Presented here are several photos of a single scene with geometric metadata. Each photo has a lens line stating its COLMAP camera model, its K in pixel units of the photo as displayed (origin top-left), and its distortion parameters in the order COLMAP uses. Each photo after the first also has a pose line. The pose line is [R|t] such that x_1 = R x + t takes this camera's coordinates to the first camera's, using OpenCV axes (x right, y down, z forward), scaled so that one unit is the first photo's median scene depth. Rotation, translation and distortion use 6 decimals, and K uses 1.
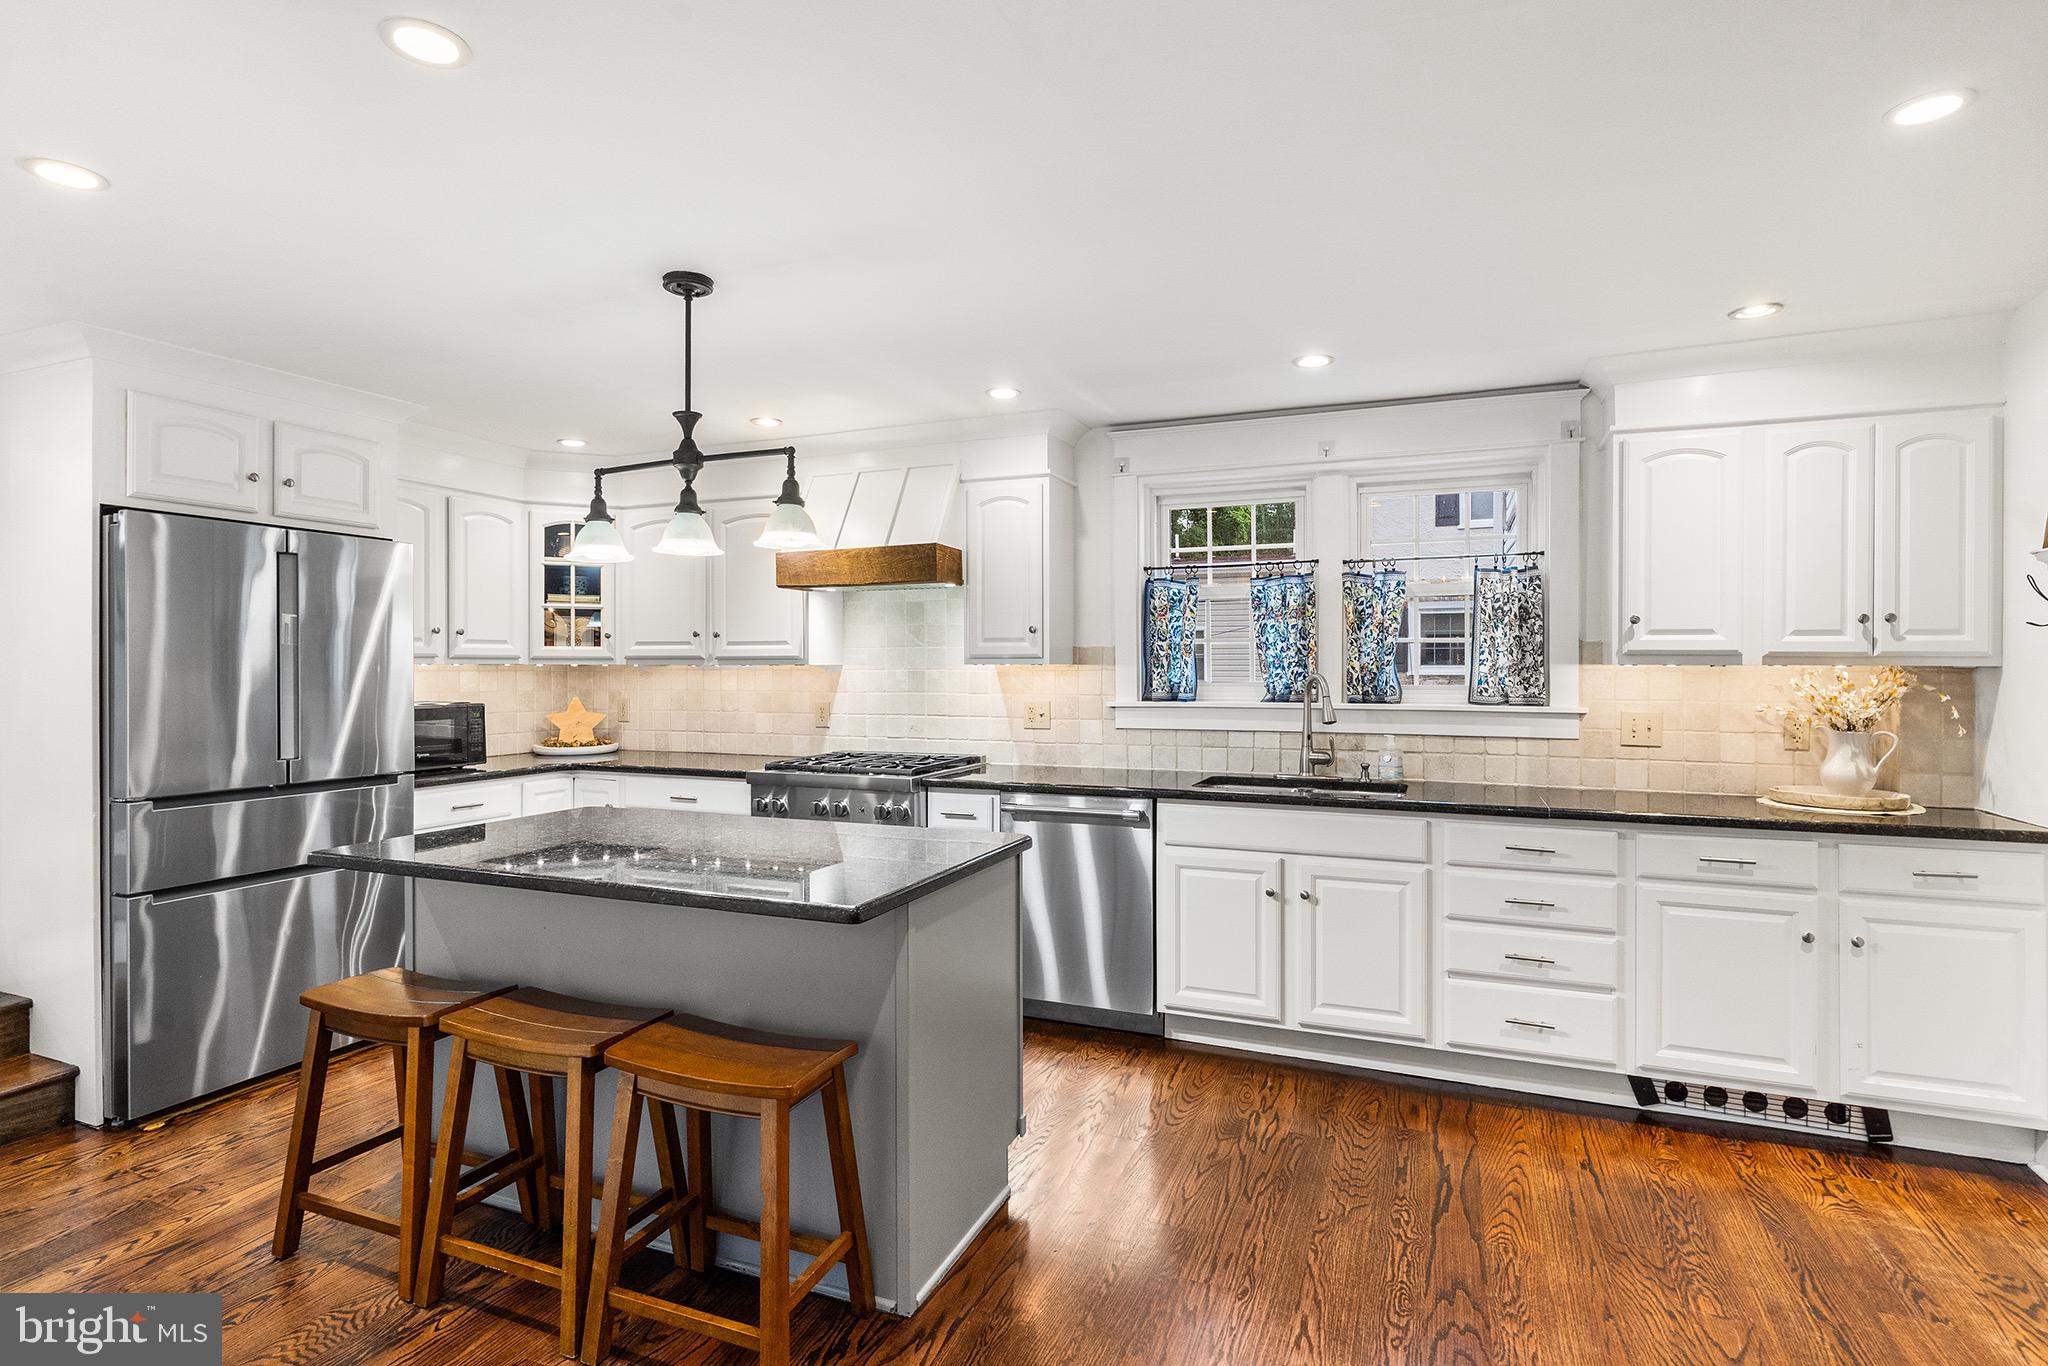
lens RADIAL K [[1005.7, 0, 1015.9], [0, 1005.7, 669.6], [0, 0, 1]] dist [-0.003464, -0.001131]
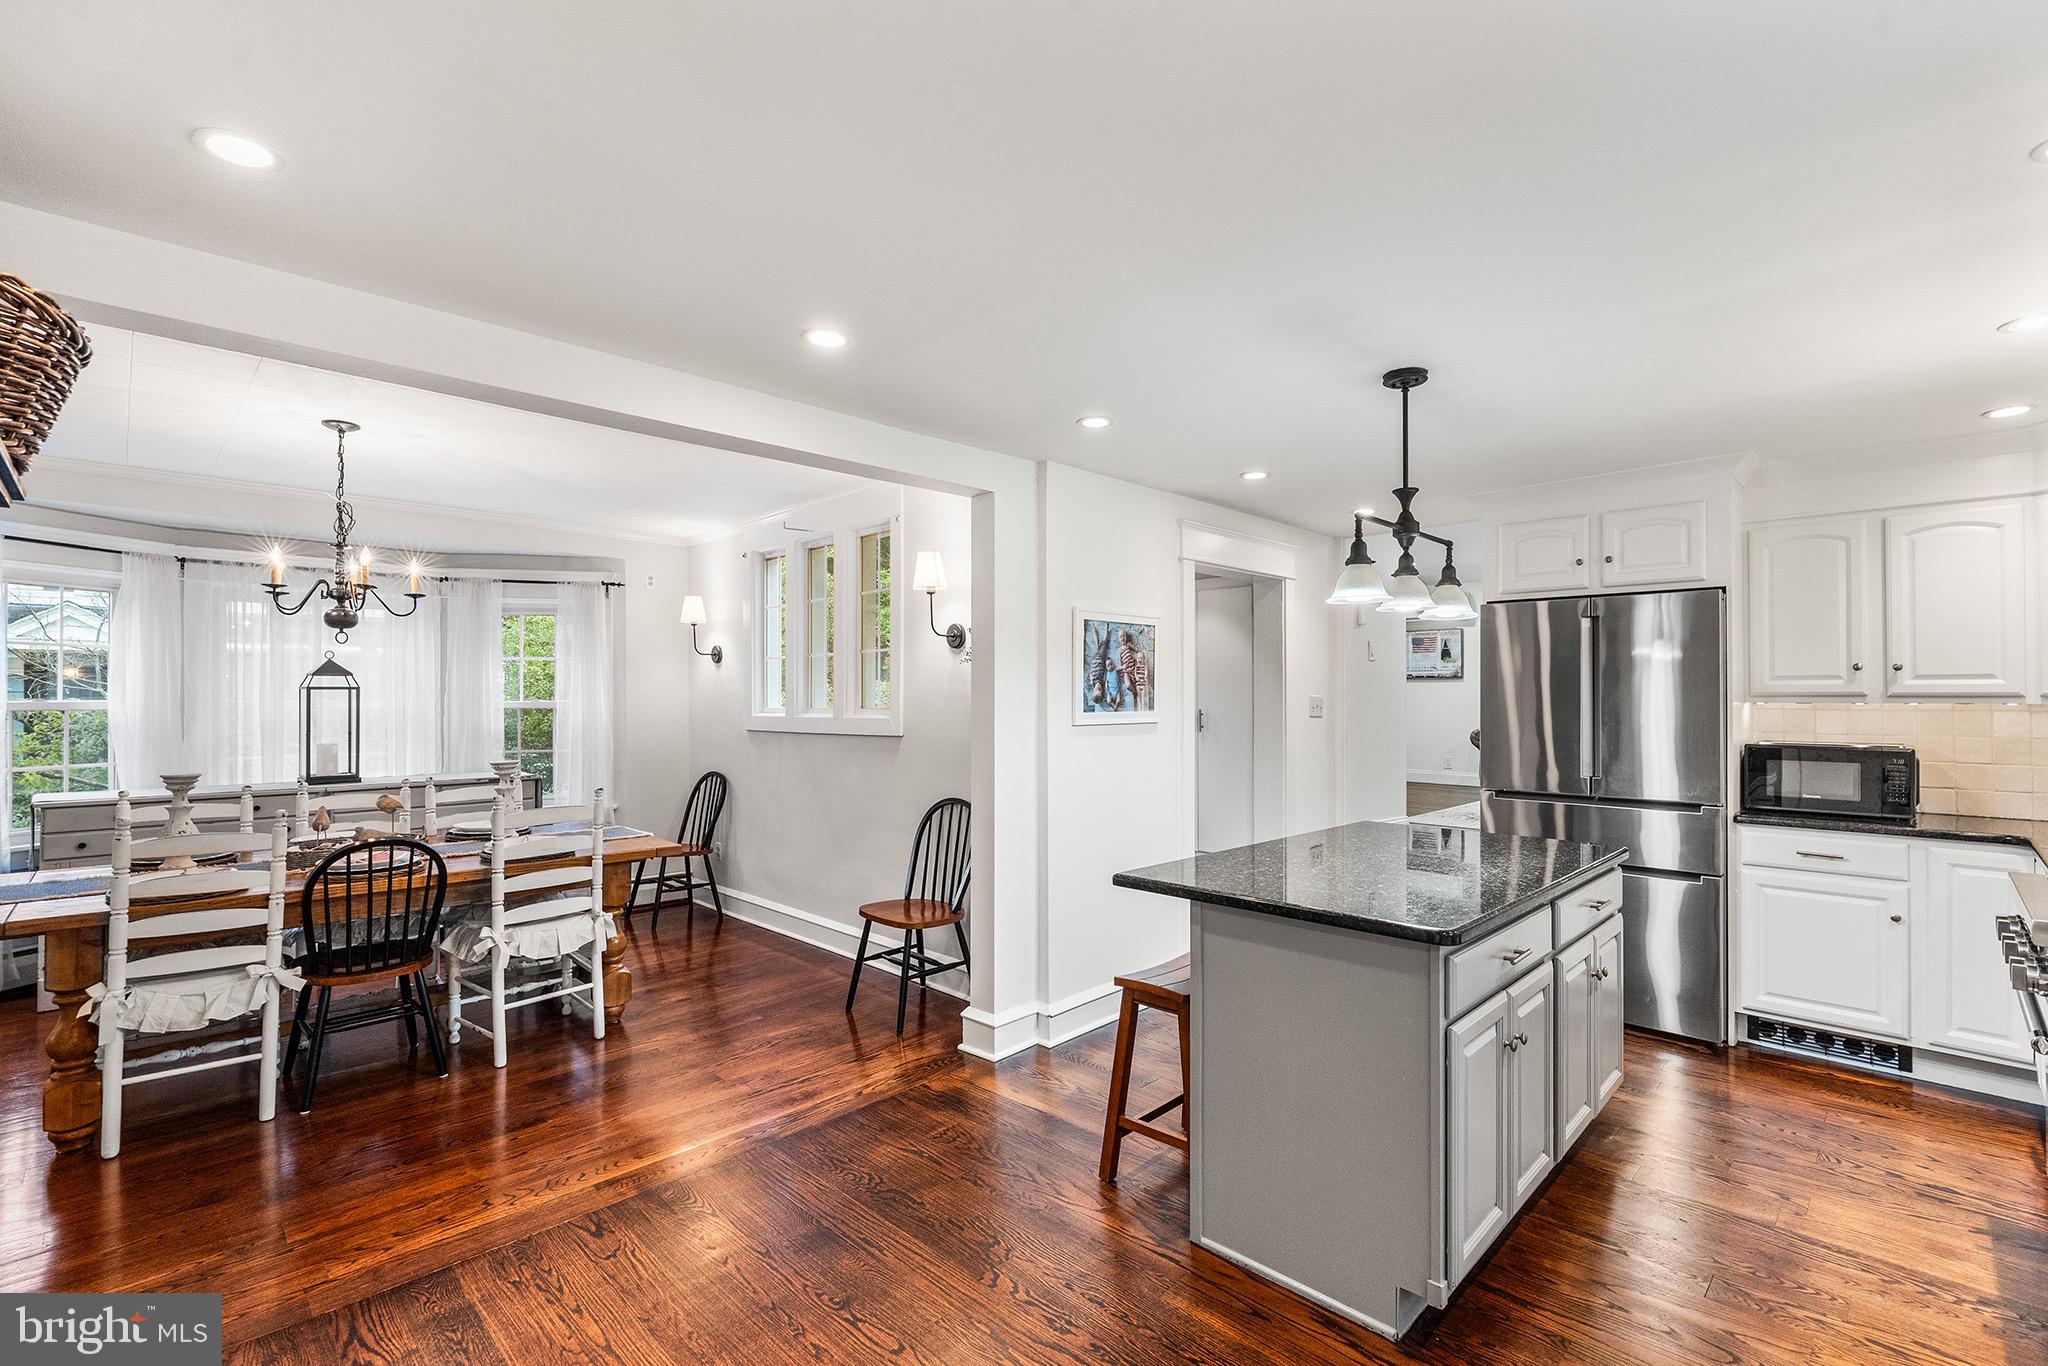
lens RADIAL K [[922.9, 0, 1023.0], [0, 922.9, 689.6], [0, 0, 1]] dist [-0.001430, -0.001101]
pose [[-0.375800, -0.006501, -0.926678, 0.531091], [-0.002627, 0.999979, -0.005950, -0.011525], [0.926697, 0.000198, -0.375809, 0.641329]]
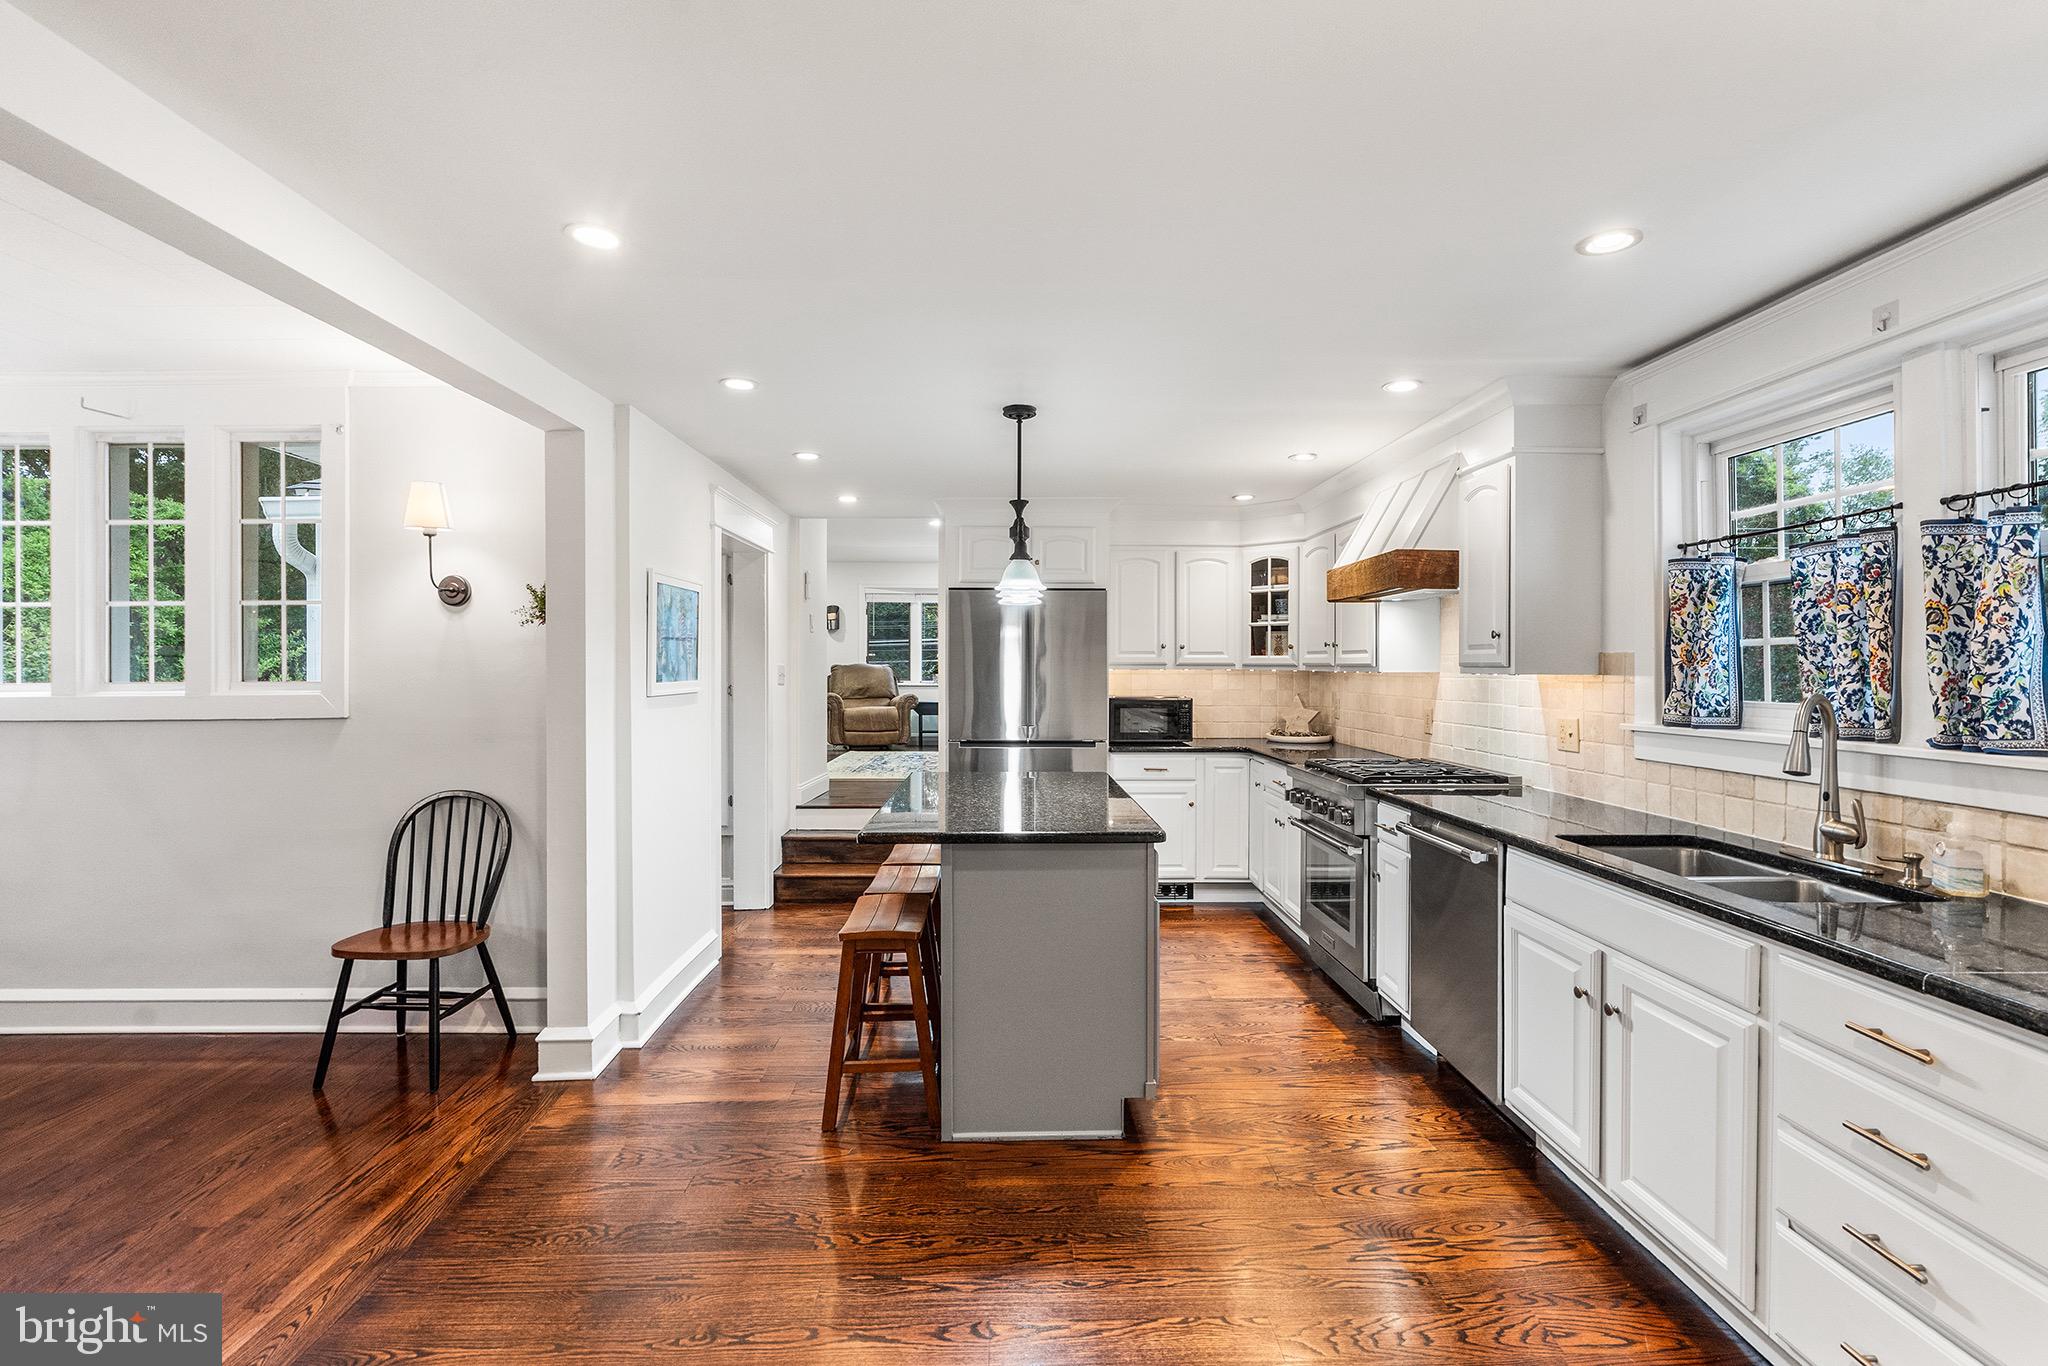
lens RADIAL K [[922.9, 0, 1030.1], [0, 922.9, 669.8], [0, 0, 1]] dist [-0.001430, -0.001101]
pose [[0.410613, 0.005749, -0.911792, 0.581436], [-0.003720, 0.999982, 0.004629, -0.011331], [0.911802, 0.001491, 0.410627, 0.301688]]
